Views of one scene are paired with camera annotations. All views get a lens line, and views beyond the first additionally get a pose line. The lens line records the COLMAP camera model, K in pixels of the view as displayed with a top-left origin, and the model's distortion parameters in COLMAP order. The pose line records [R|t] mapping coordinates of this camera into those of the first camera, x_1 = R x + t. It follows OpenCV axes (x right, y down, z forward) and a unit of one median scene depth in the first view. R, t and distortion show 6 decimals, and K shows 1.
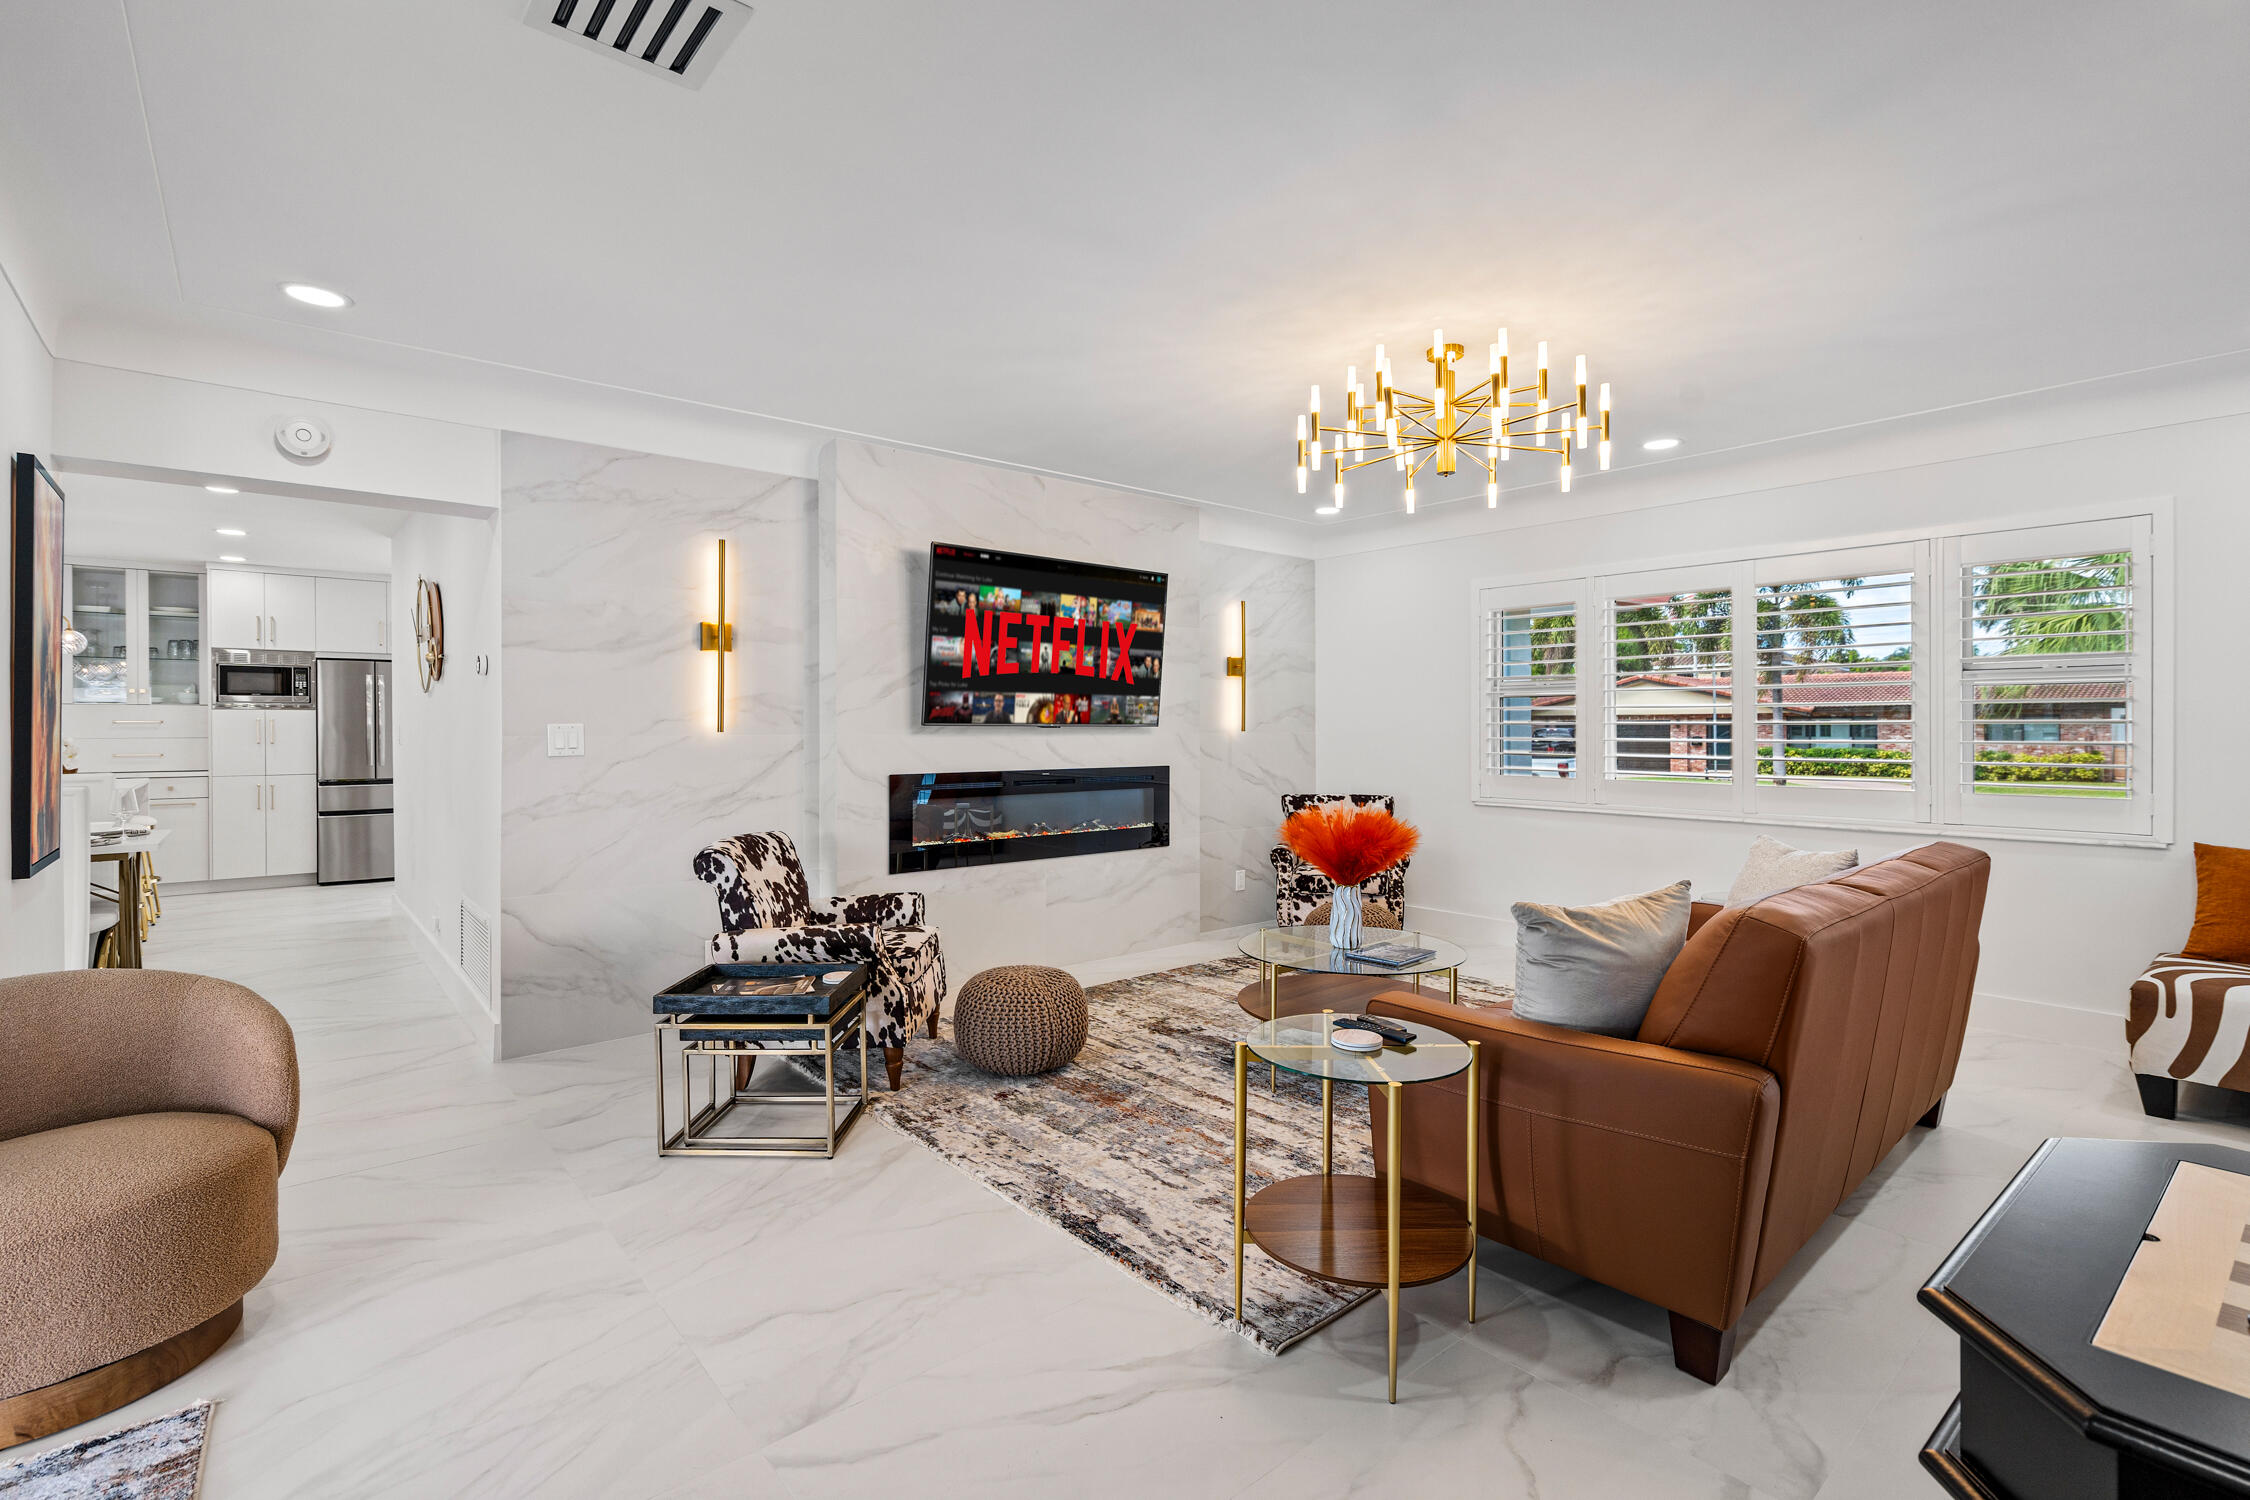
lens RADIAL K [[1005.1, 0, 1123.3], [0, 1005.1, 701.7], [0, 0, 1]] dist [0.002078, 0.000203]
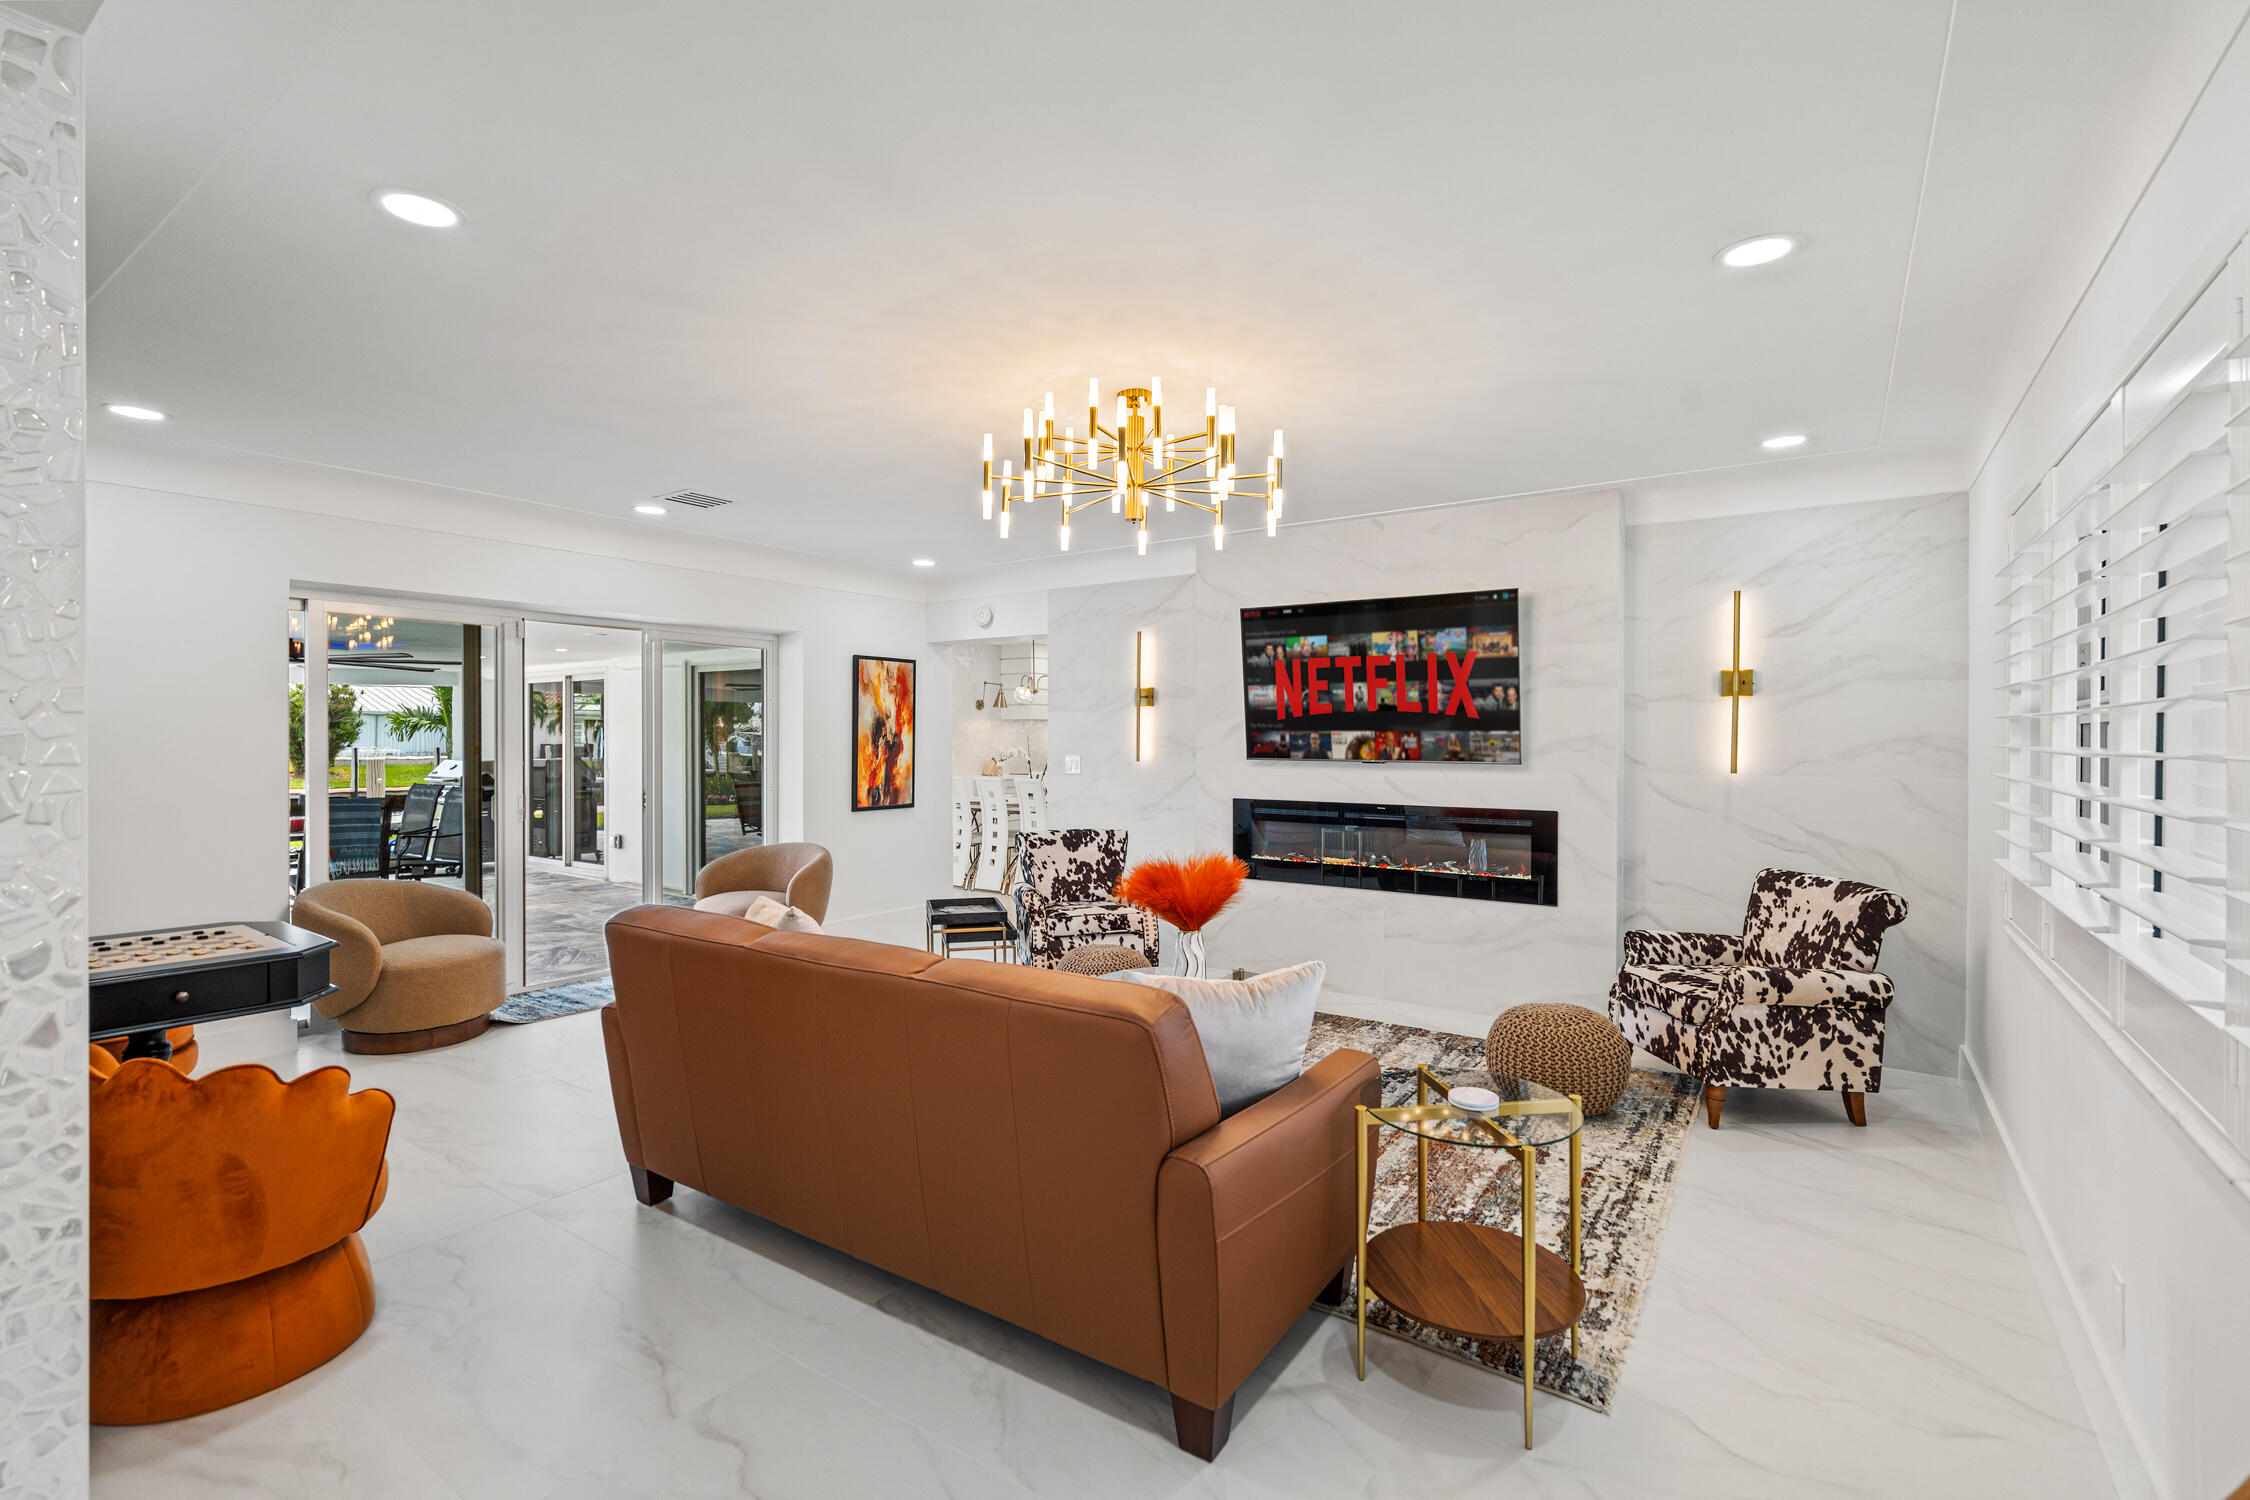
lens RADIAL K [[1022.6, 0, 1150.1], [0, 1022.6, 743.5], [0, 0, 1]] dist [-0.000459, 0.000413]
pose [[0.274921, 0.014478, -0.961358, 0.874959], [0.026851, 0.999381, 0.022729, -0.025116], [0.961092, -0.032062, 0.274362, 0.498386]]
